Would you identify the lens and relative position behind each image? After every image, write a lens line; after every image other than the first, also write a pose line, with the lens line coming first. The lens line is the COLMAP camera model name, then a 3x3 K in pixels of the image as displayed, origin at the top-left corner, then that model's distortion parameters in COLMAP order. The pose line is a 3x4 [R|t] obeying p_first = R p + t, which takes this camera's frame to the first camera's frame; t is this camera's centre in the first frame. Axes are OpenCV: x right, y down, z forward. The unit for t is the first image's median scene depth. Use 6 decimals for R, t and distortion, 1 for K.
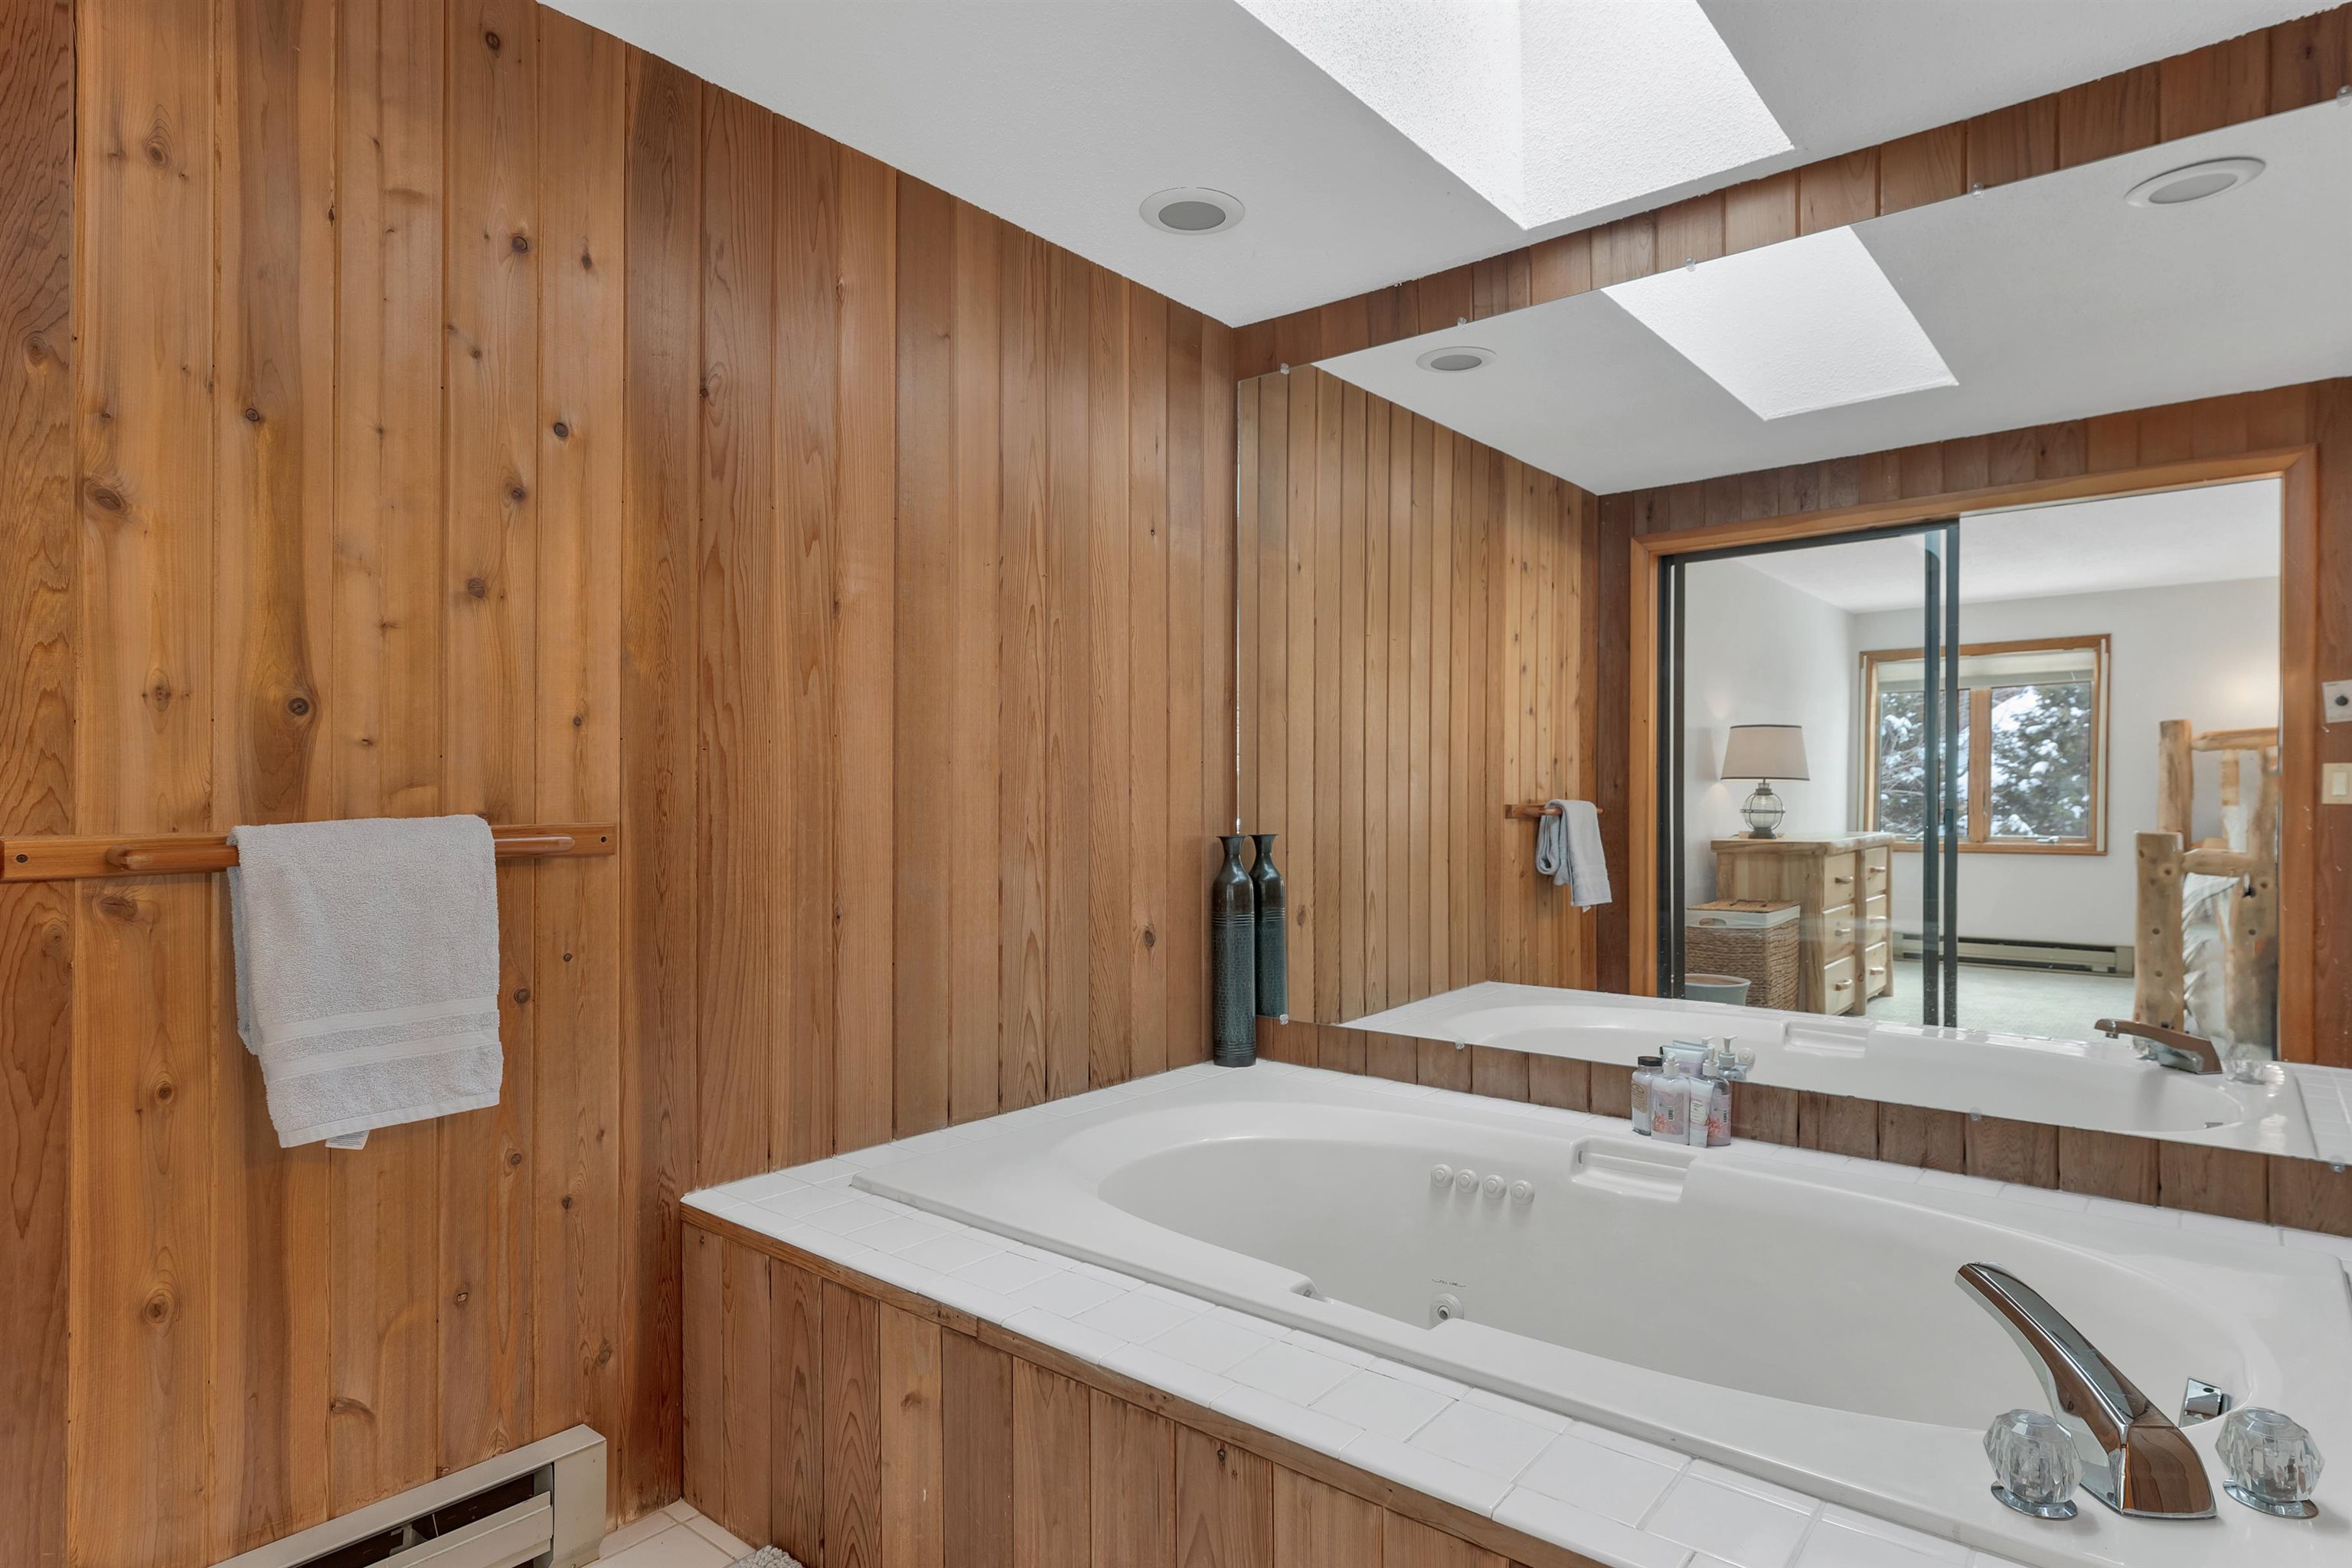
lens RADIAL K [[1238.4, 0, 1183.7], [0, 1238.4, 819.5], [0, 0, 1]] dist [0.001986, -0.000733]
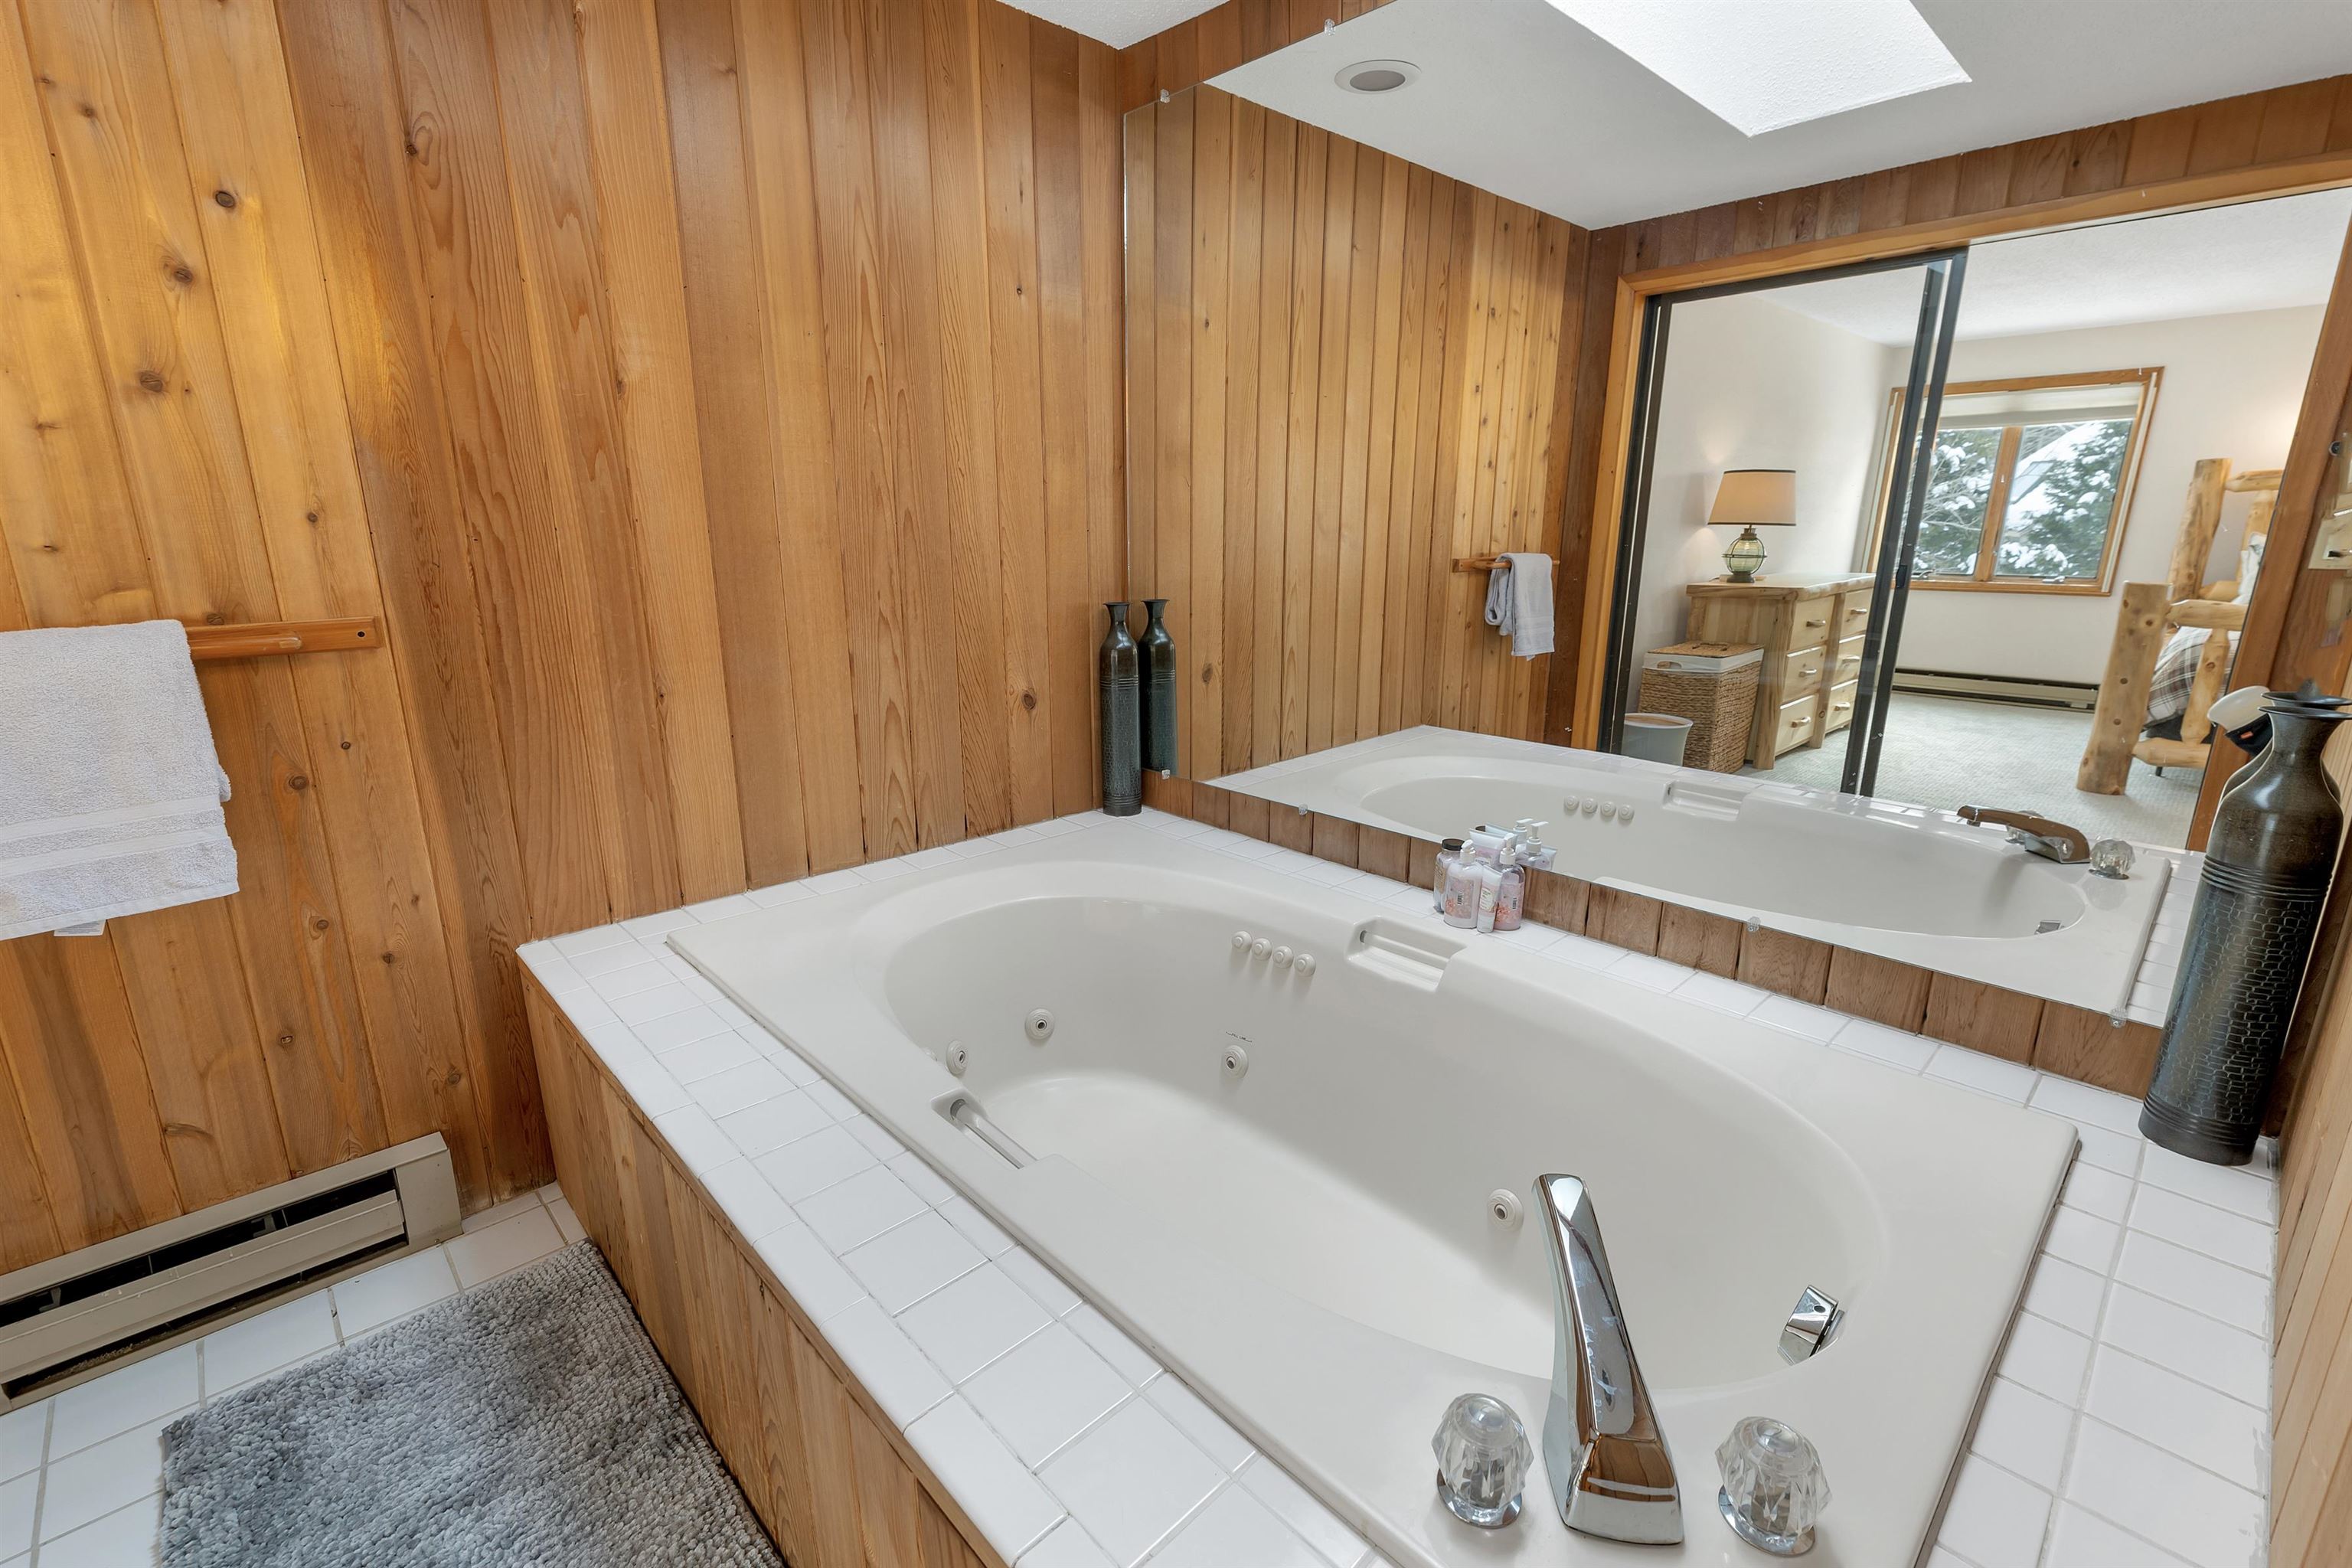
lens RADIAL K [[1017.0, 0, 1161.6], [0, 1017.0, 792.4], [0, 0, 1]] dist [0.004494, -0.001732]
pose [[0.992792, 0.031936, -0.115517, 0.199364], [-0.003412, 0.970984, 0.239118, -0.040764], [0.119802, -0.237001, 0.964094, 0.145948]]
